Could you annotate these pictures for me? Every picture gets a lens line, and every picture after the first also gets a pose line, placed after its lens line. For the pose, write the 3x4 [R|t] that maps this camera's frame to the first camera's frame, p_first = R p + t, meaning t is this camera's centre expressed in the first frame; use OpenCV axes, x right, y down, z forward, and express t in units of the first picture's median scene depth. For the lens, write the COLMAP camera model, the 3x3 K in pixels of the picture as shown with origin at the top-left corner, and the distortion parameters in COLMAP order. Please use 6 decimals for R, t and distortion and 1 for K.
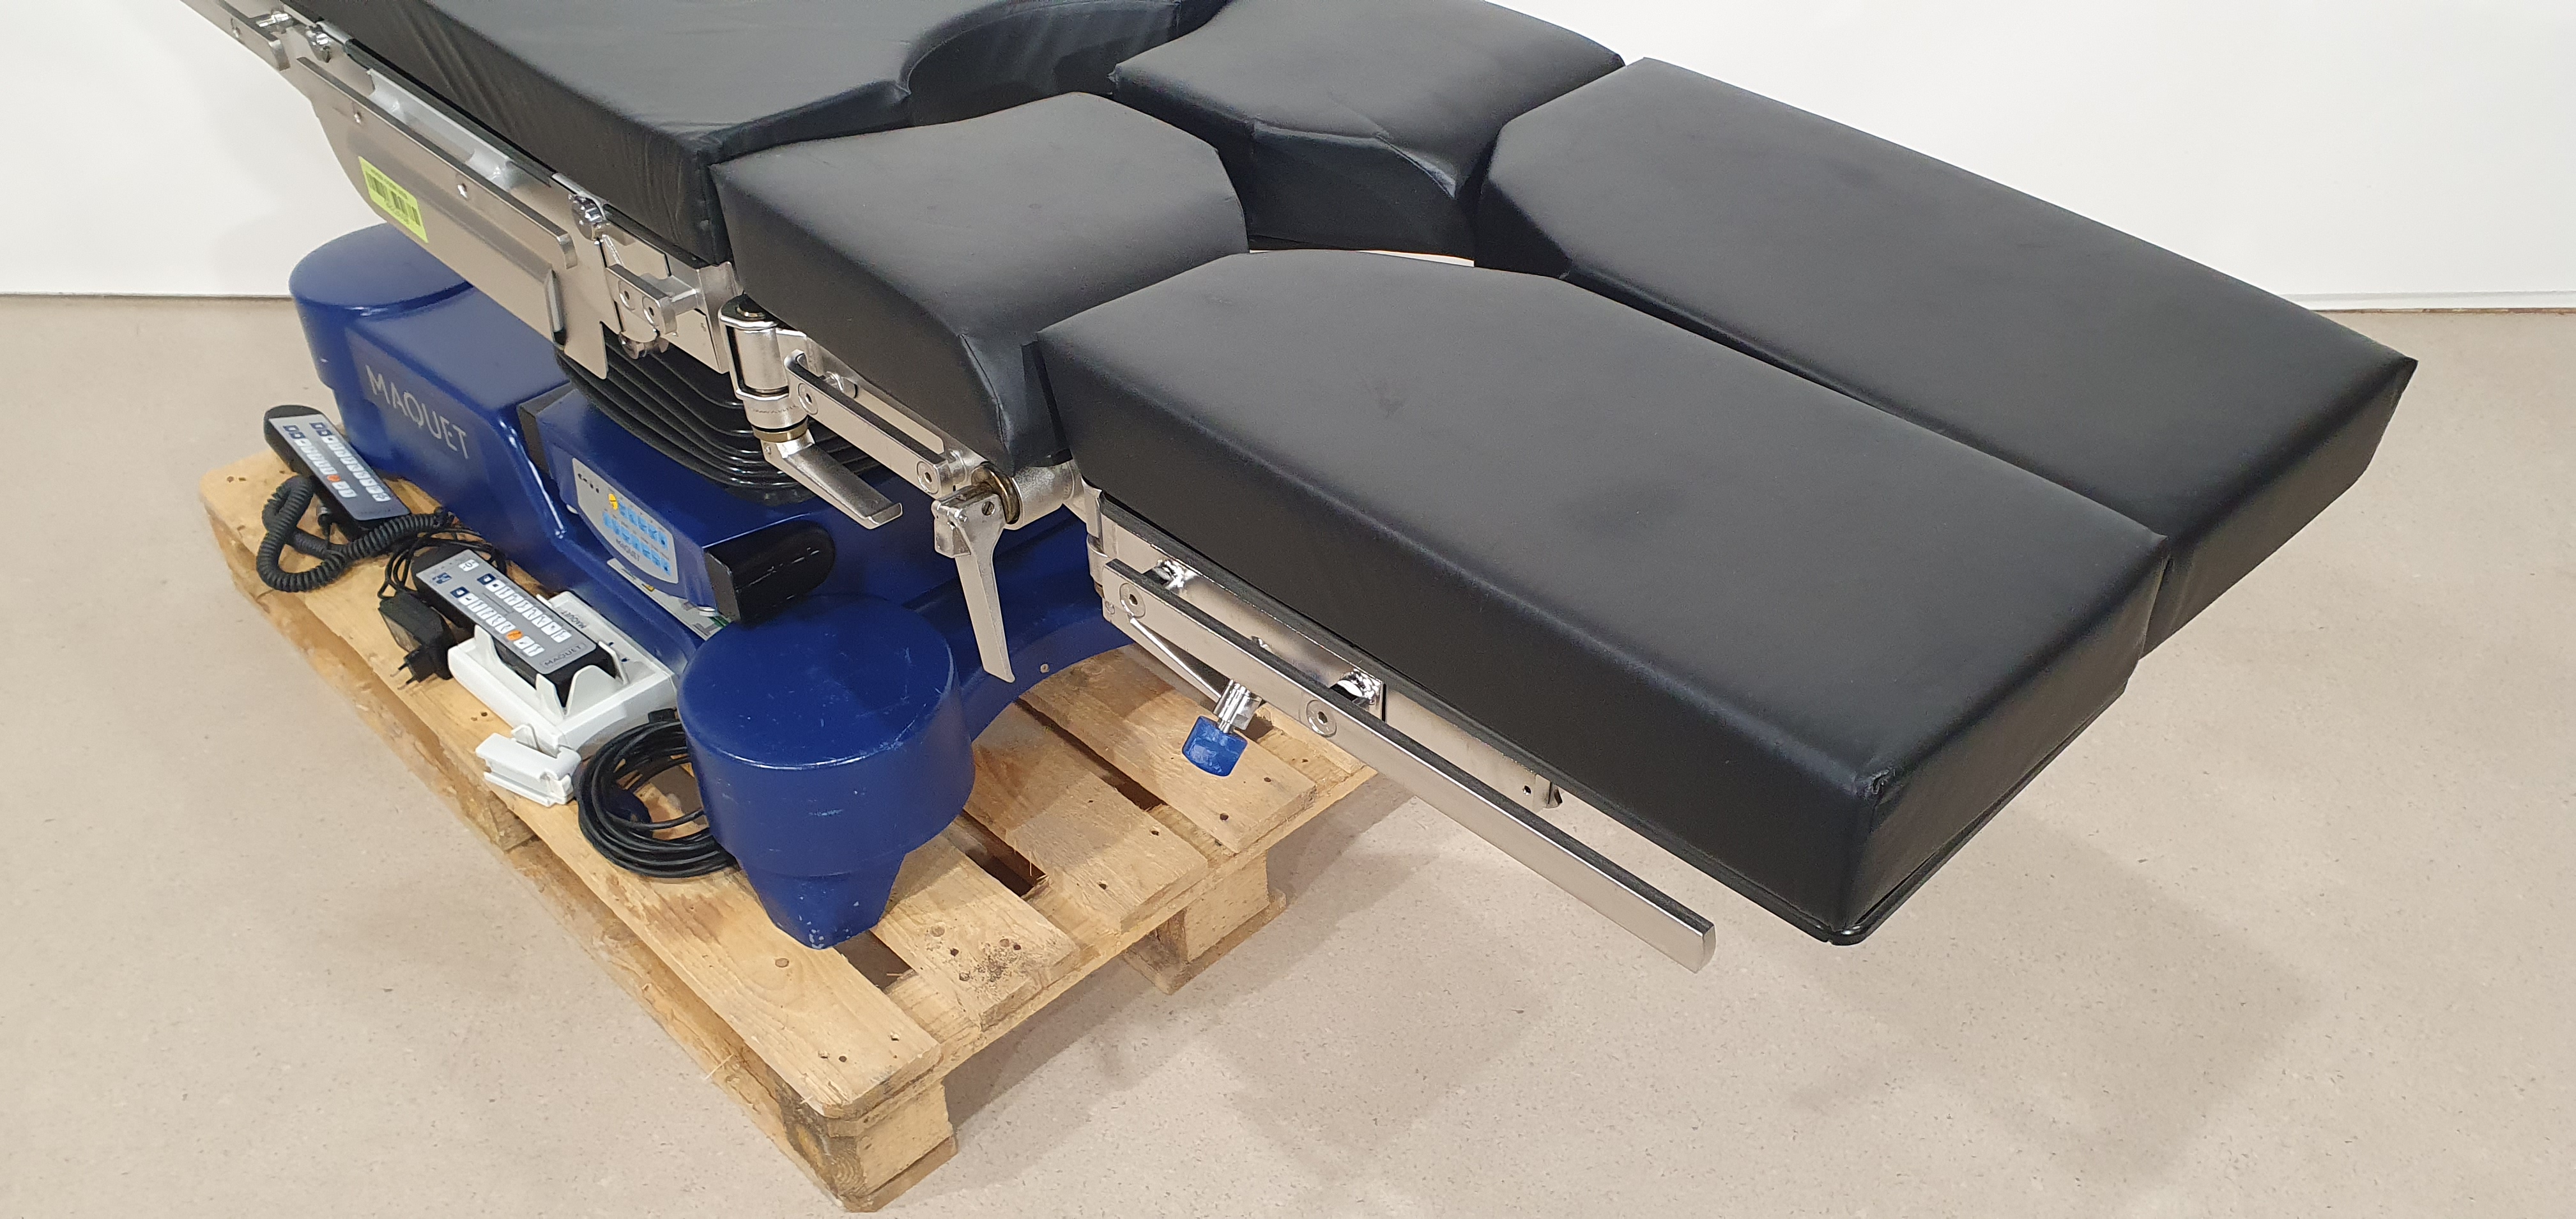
lens RADIAL K [[1831.0, 0, 1302.9], [0, 1831.0, 608.4], [0, 0, 1]] dist [0.009008, 0.003601]
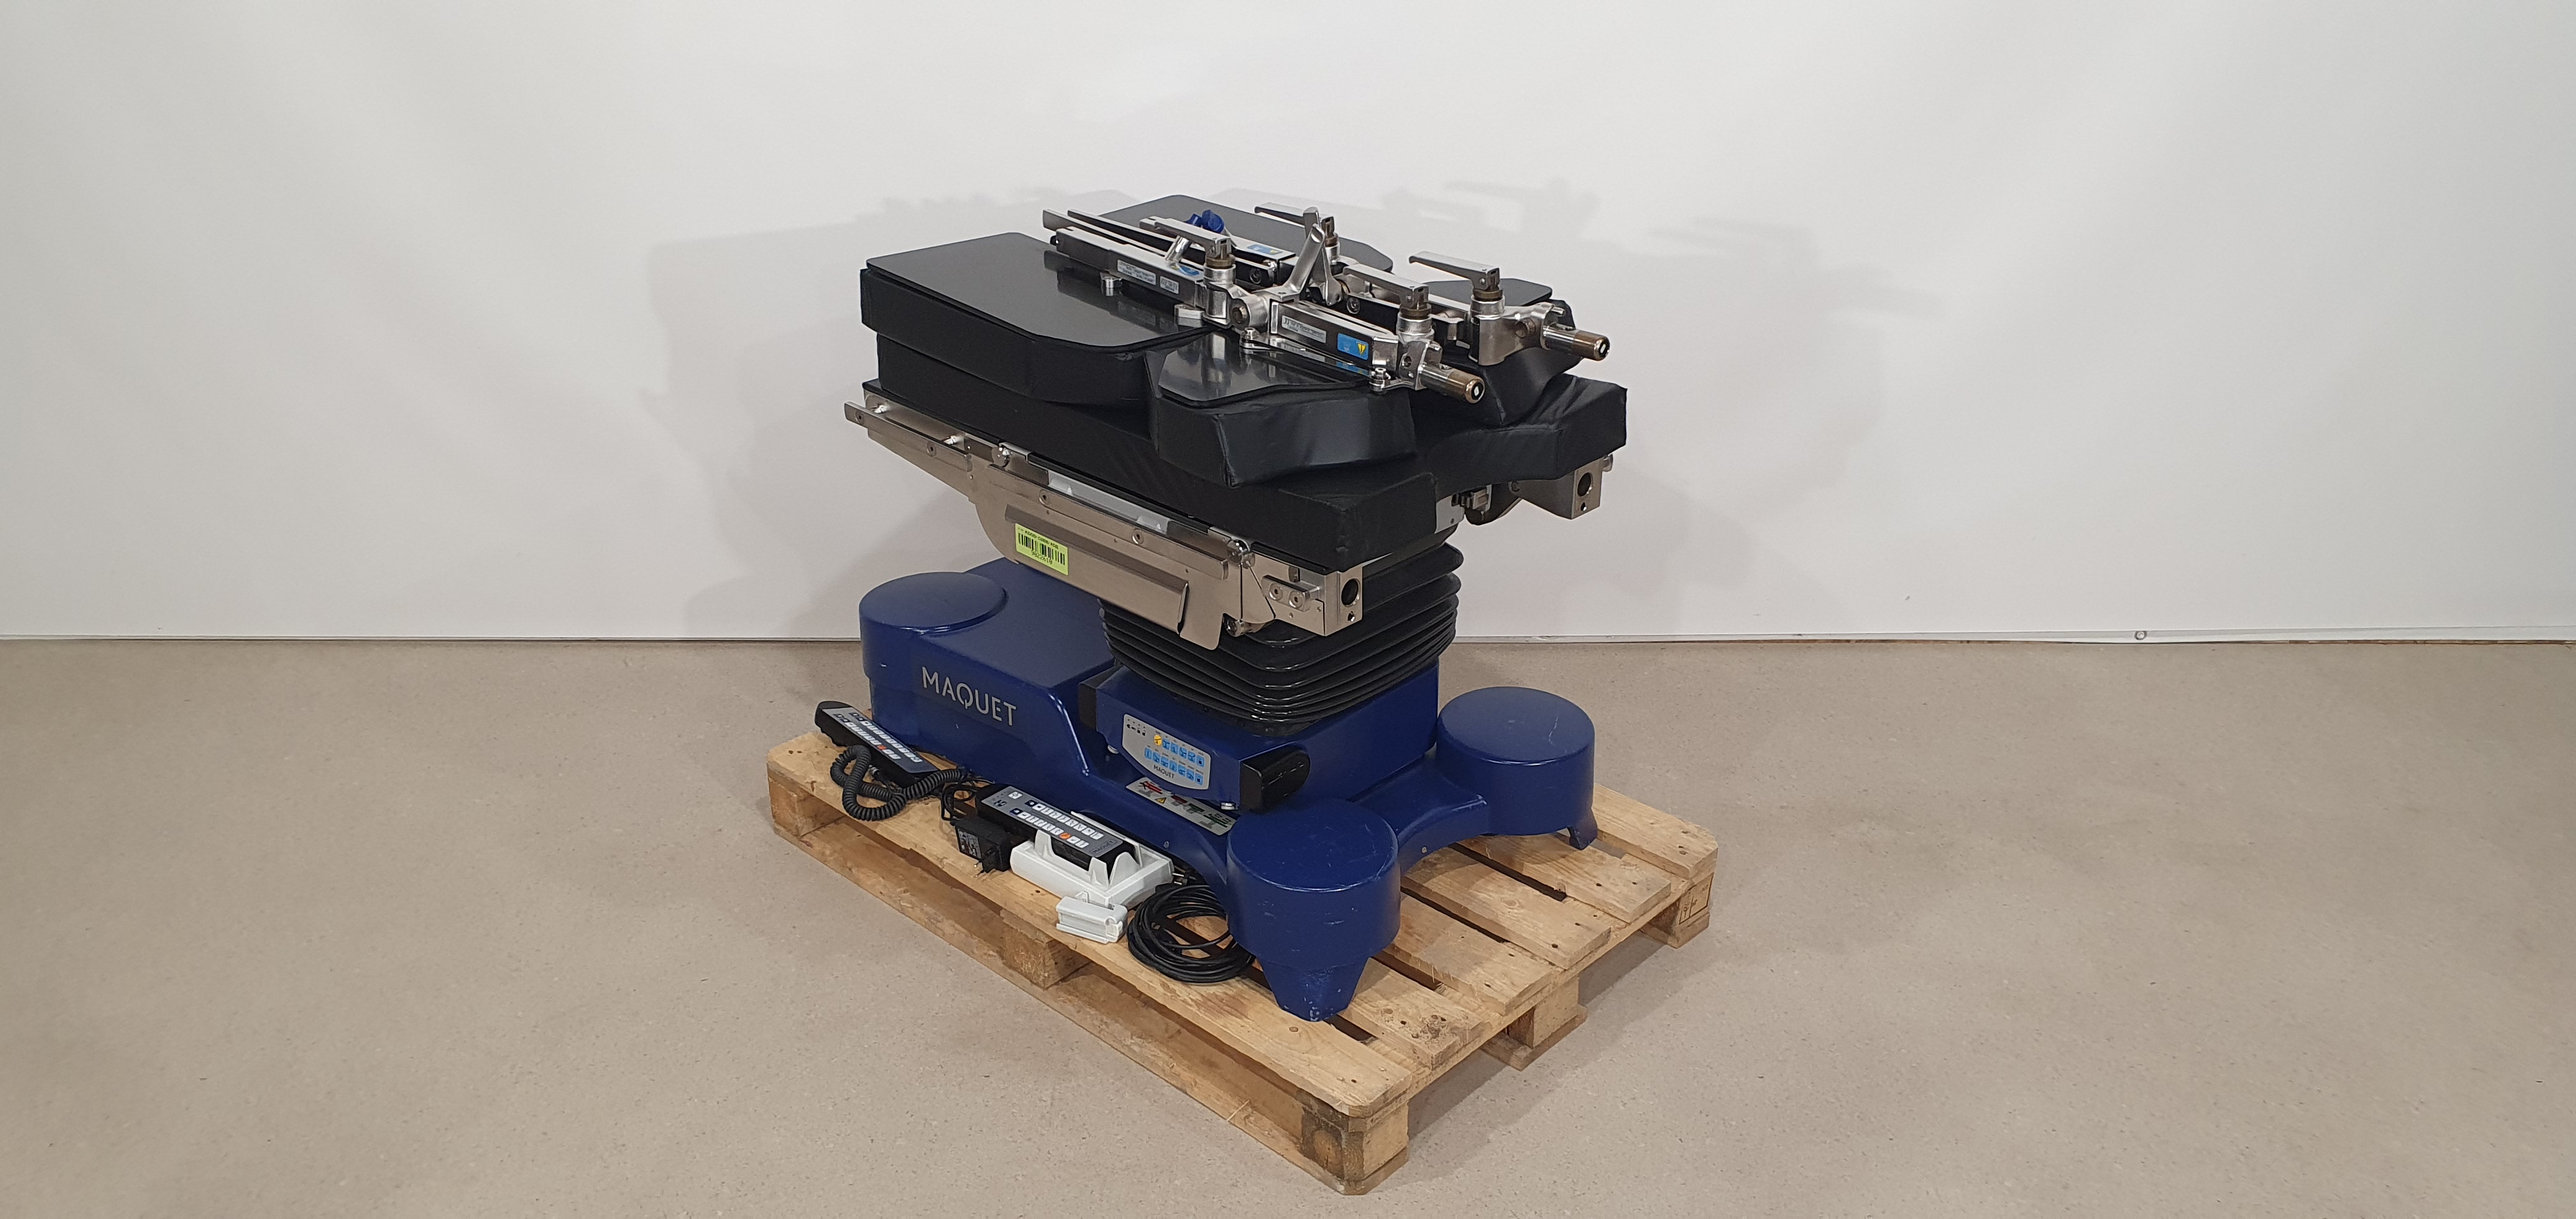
lens RADIAL K [[1888.4, 0, 1271.7], [0, 1888.4, 581.8], [0, 0, 1]] dist [0.045813, -0.042070]
pose [[0.998967, -0.001815, 0.045407, -0.344930], [0.012469, 0.971798, -0.235484, 0.186273], [-0.043699, 0.235807, 0.970817, -0.576745]]
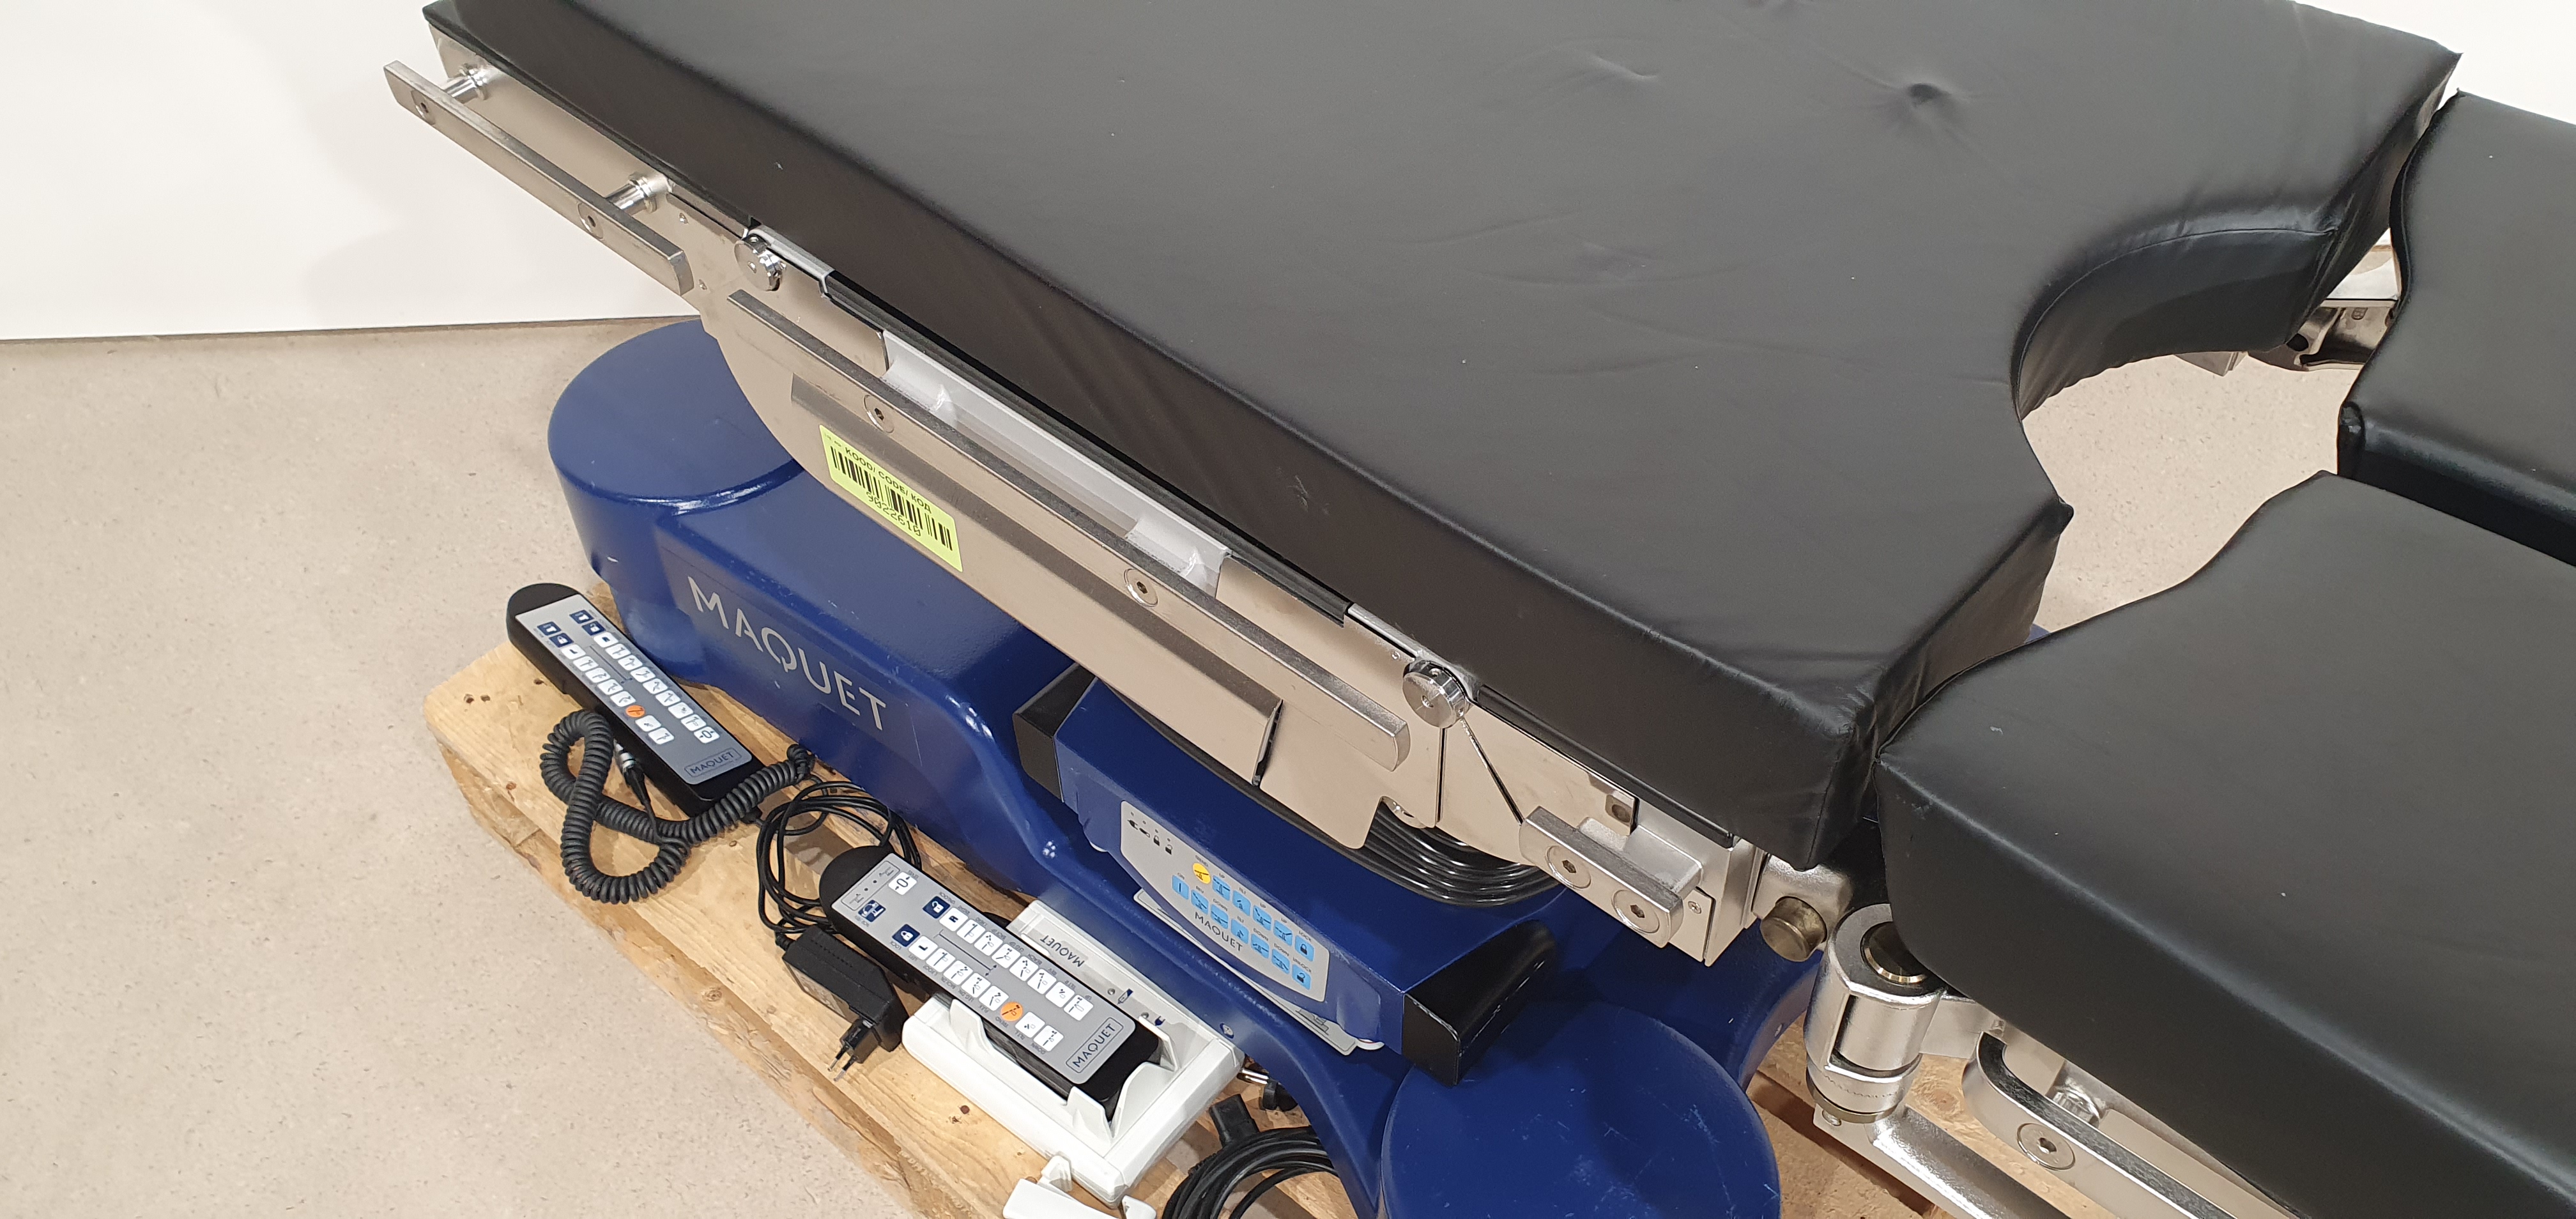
lens RADIAL K [[1829.3, 0, 1299.5], [0, 1829.3, 486.2], [0, 0, 1]] dist [0.048400, -0.107235]
pose [[0.995871, -0.059157, 0.068862, -0.370566], [0.050292, 0.991004, 0.124021, -0.280870], [-0.075579, -0.120046, 0.989887, 0.324277]]
